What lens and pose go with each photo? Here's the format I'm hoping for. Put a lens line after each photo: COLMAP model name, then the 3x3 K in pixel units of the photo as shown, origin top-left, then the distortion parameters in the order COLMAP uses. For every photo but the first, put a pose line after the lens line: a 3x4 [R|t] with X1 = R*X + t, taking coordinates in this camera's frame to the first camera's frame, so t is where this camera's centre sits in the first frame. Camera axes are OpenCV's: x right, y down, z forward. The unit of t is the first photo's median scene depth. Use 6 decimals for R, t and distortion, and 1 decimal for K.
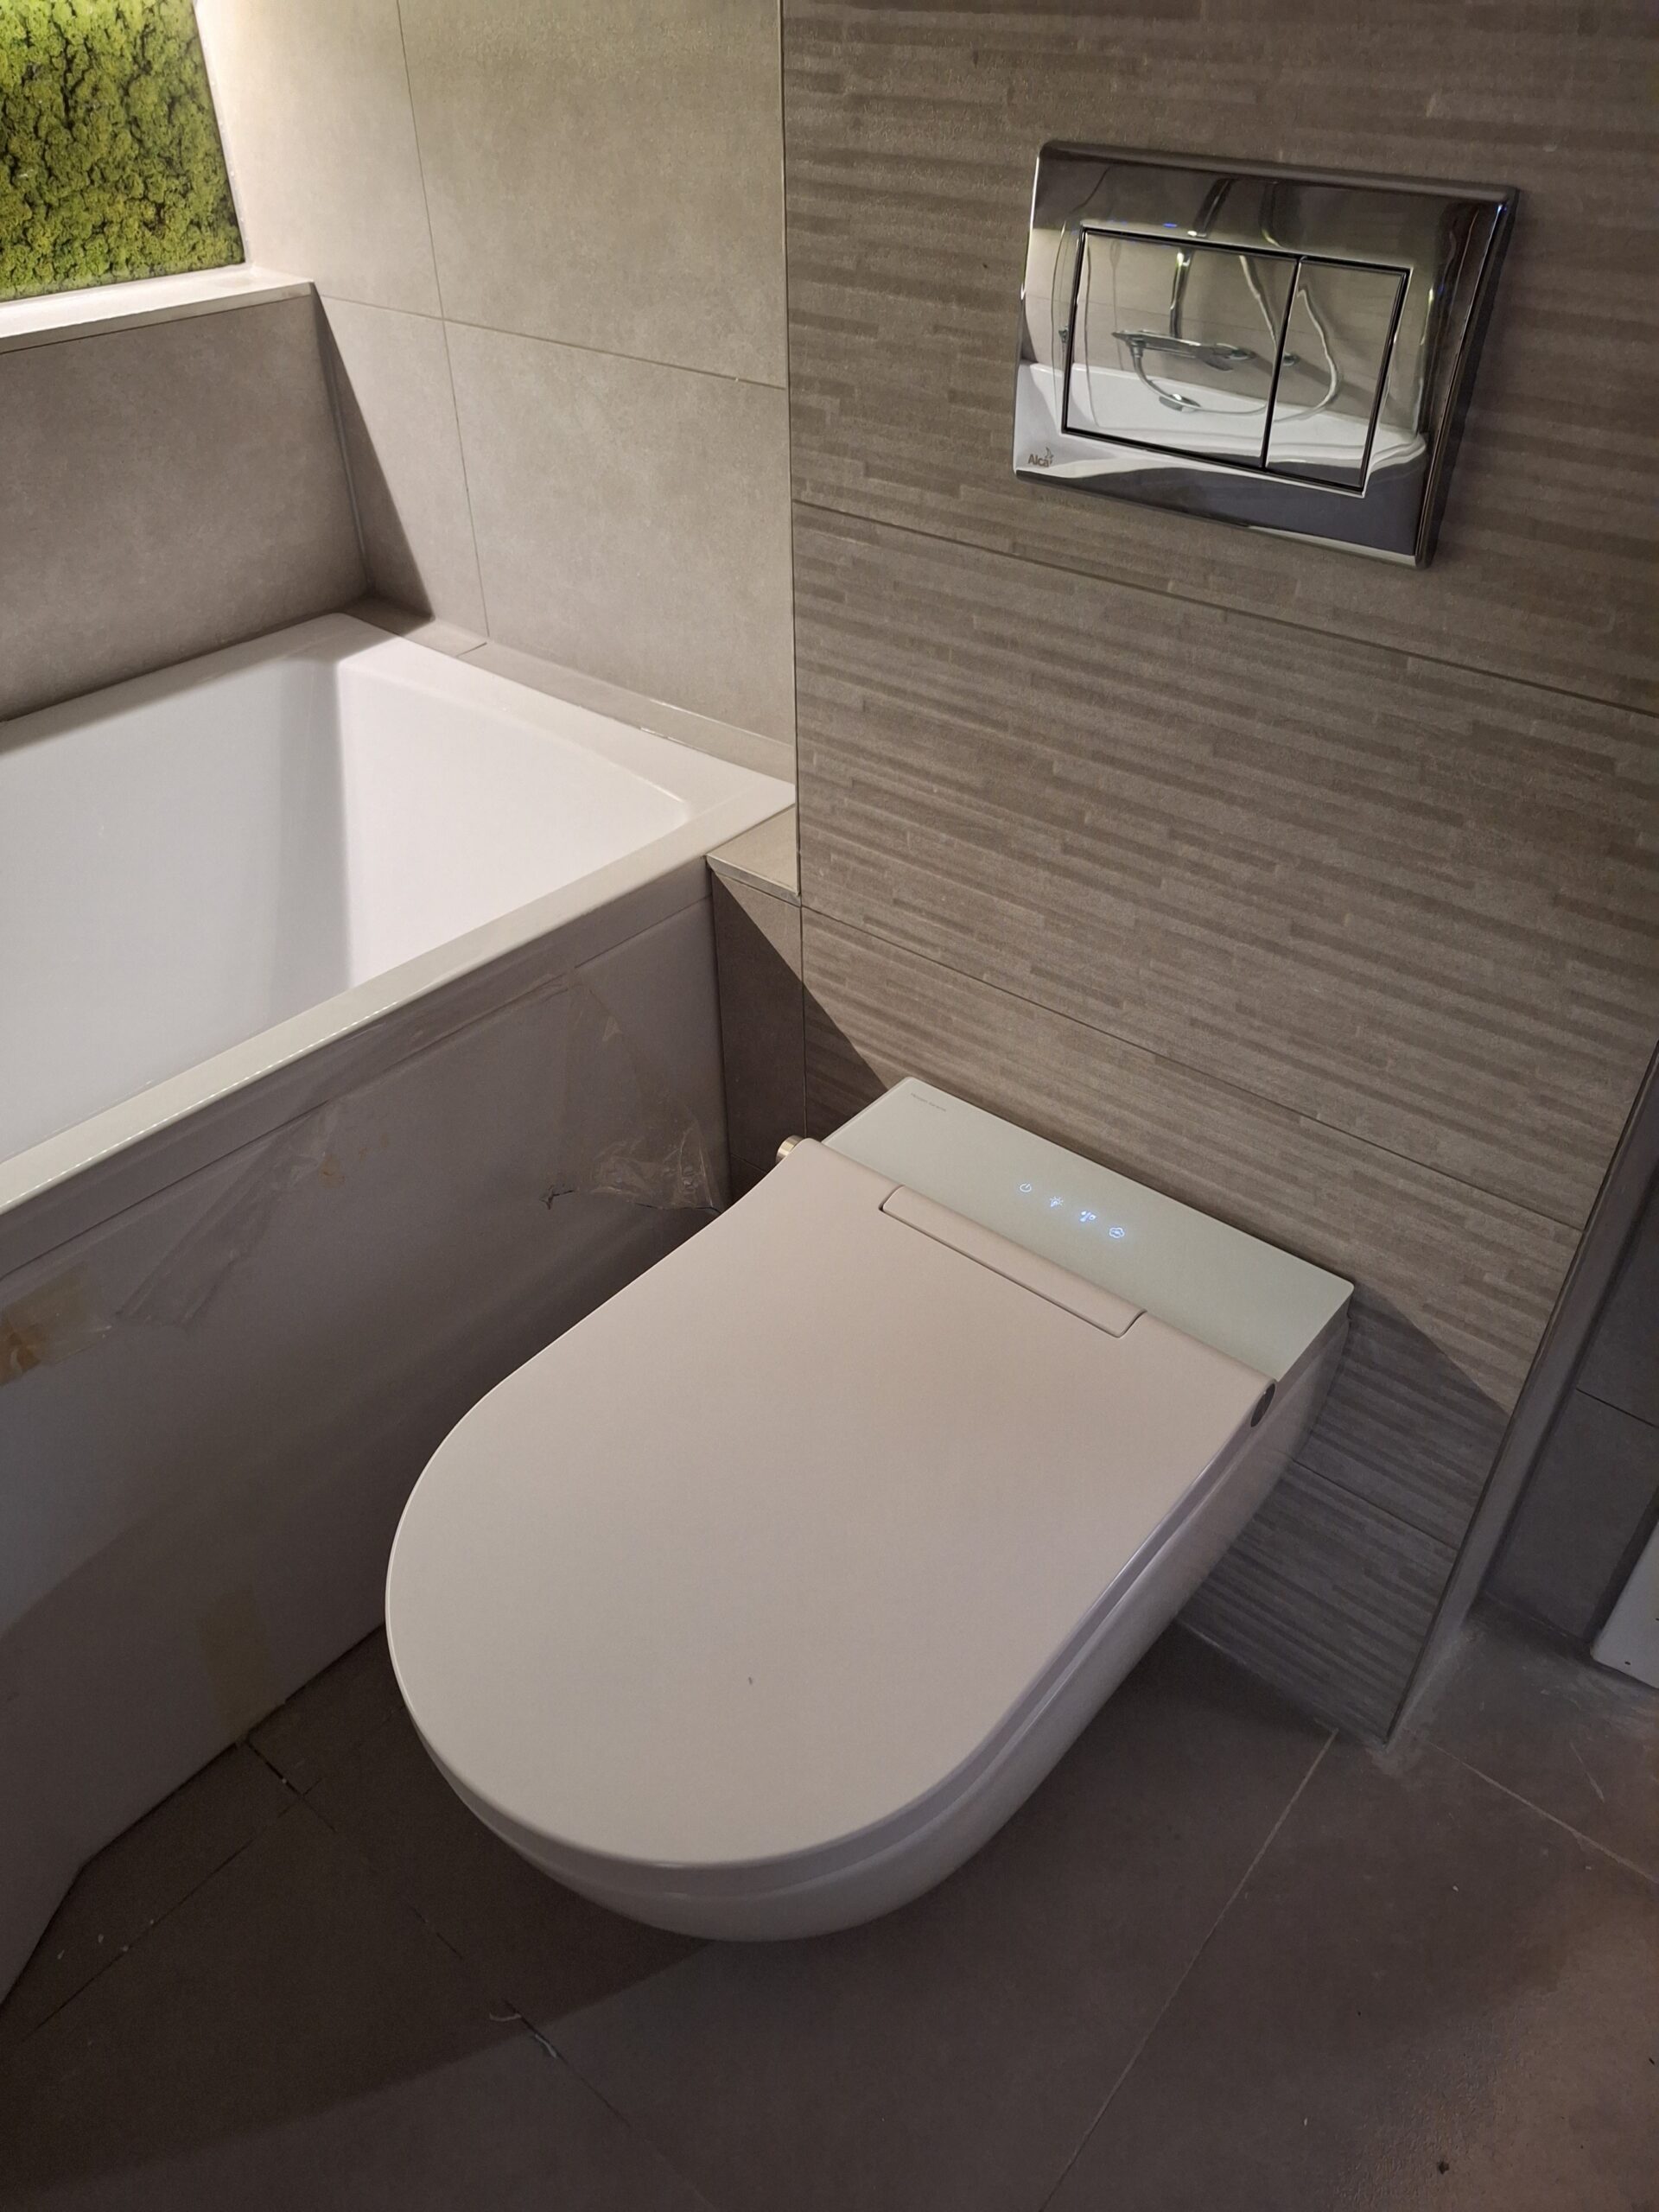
lens RADIAL K [[1509.4, 0, 838.5], [0, 1509.4, 1120.9], [0, 0, 1]] dist [0.055968, -0.046186]
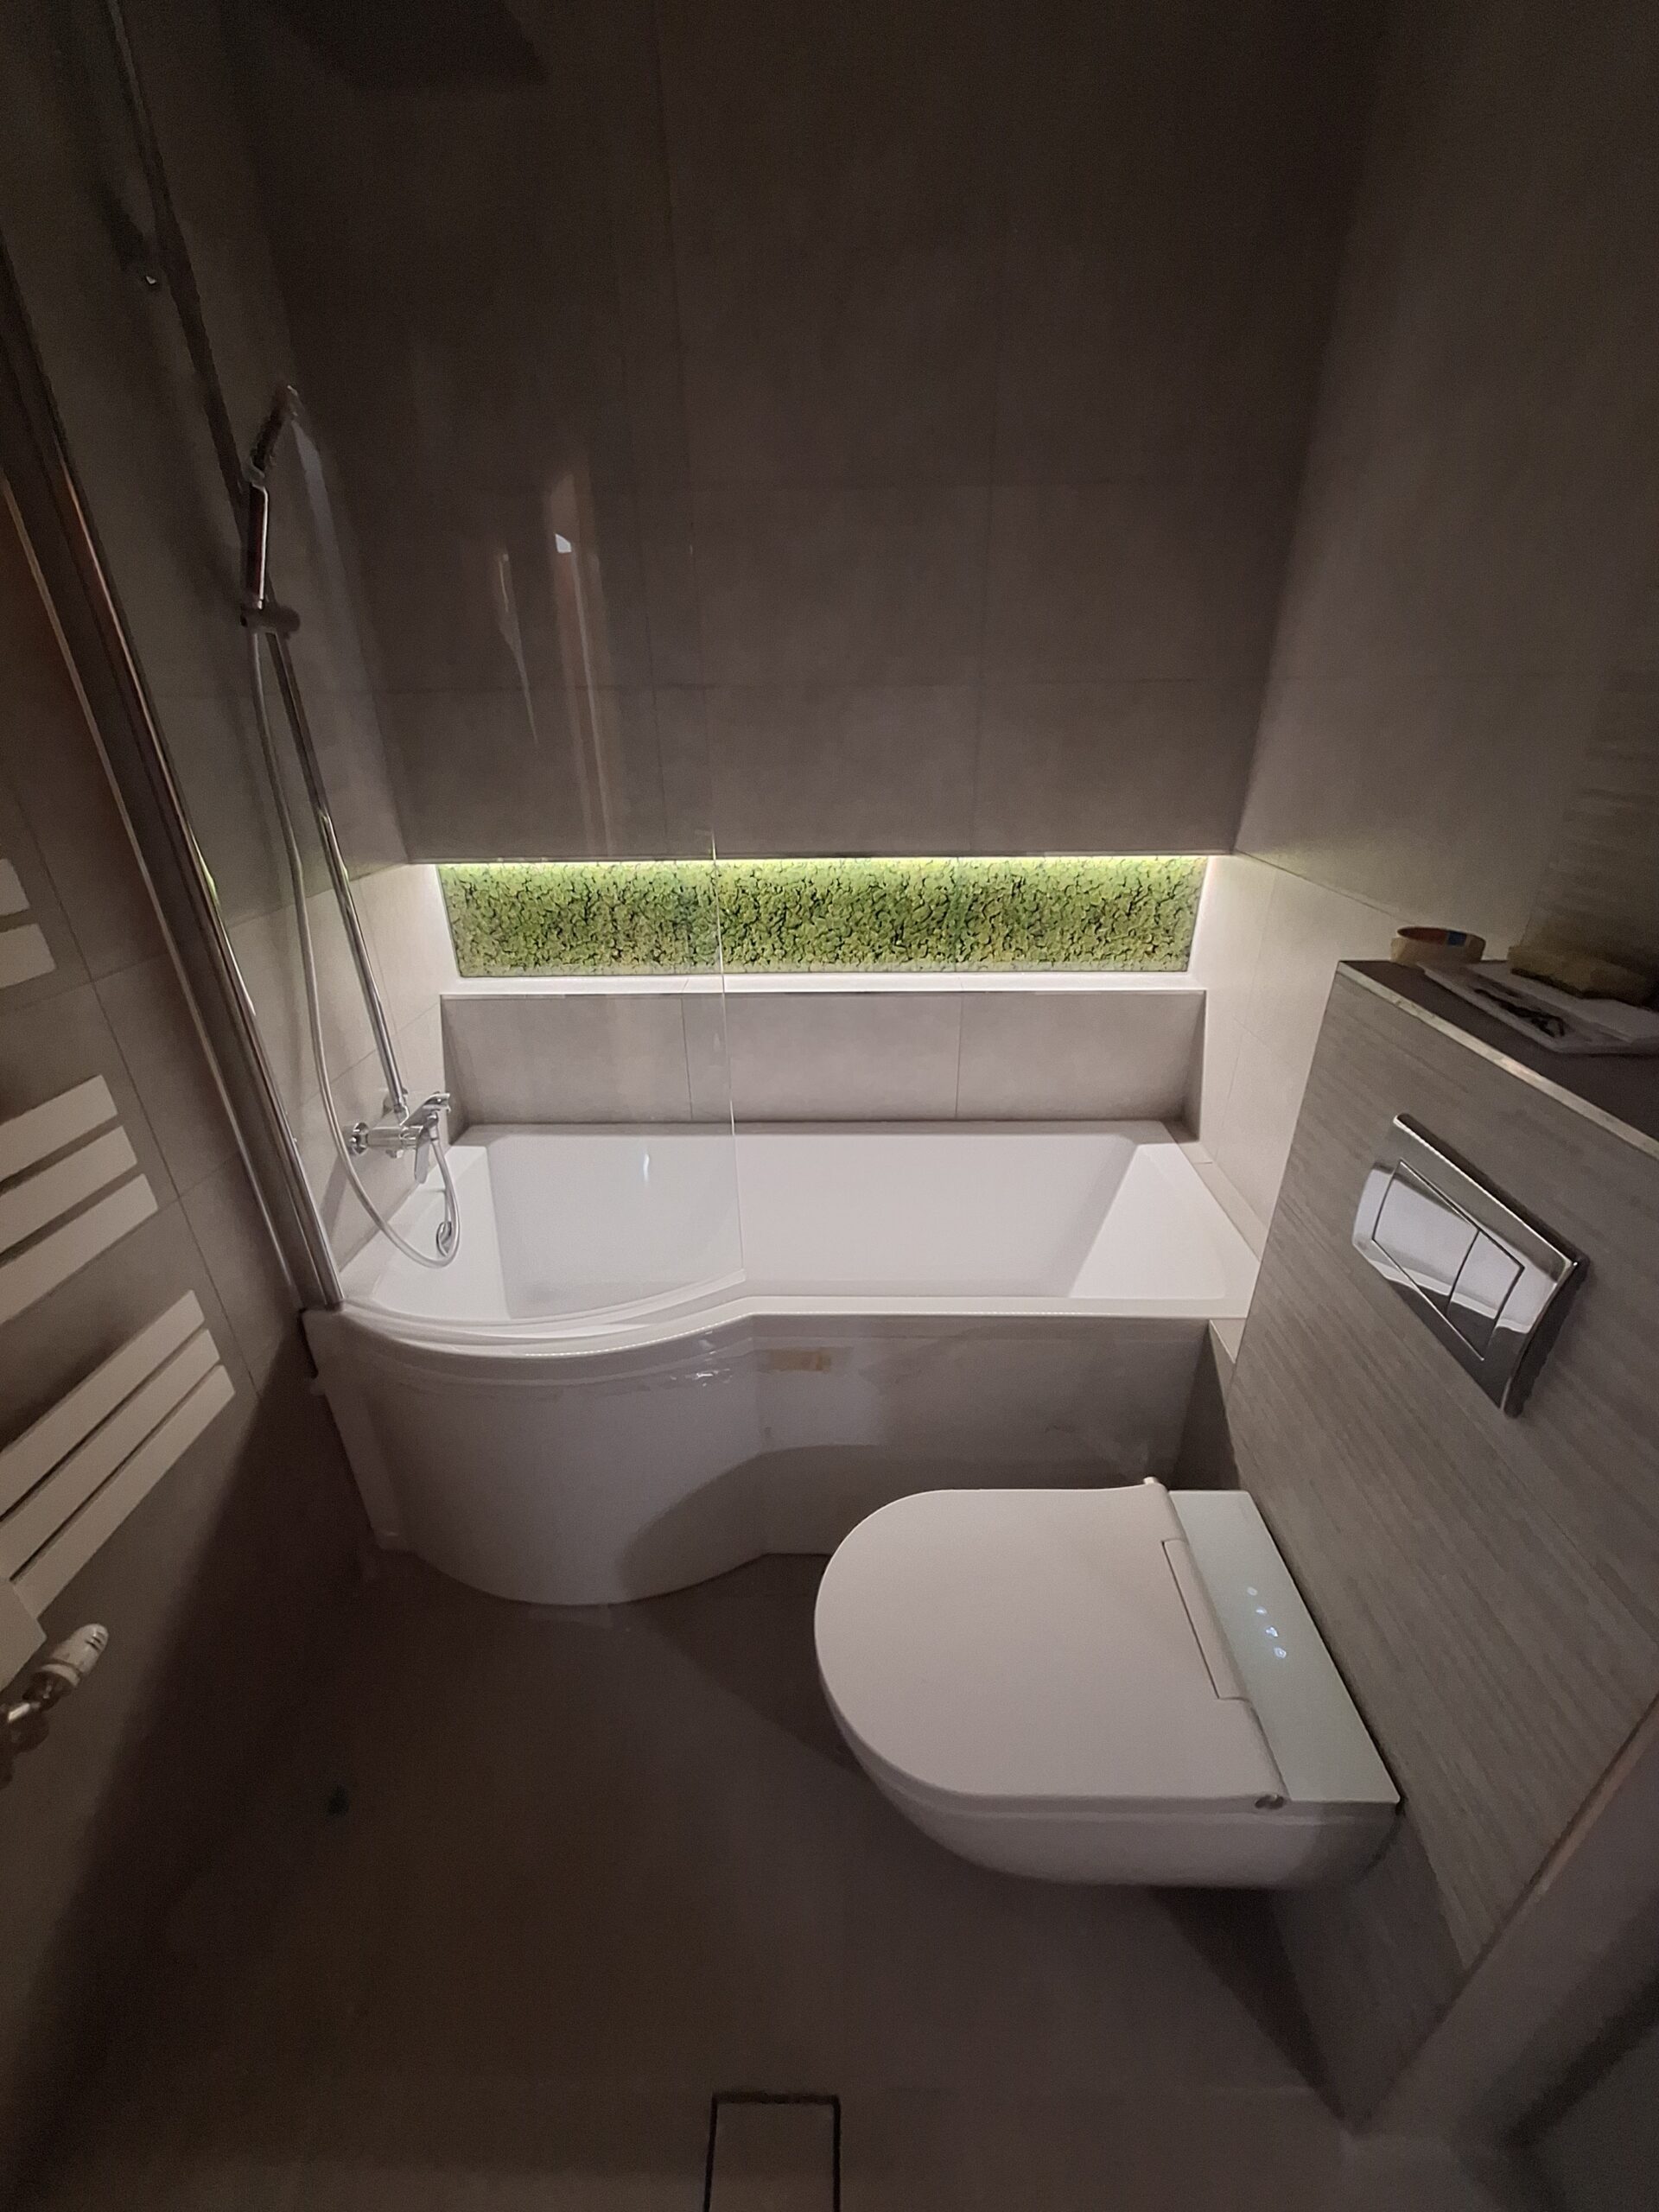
lens RADIAL K [[842.8, 0, 826.8], [0, 842.8, 1115.5], [0, 0, 1]] dist [-0.033574, 0.001089]
pose [[0.617766, 0.344523, -0.706872, 0.237077], [-0.477684, 0.878467, 0.010688, -0.164218], [0.624646, 0.331059, 0.707260, -0.110934]]
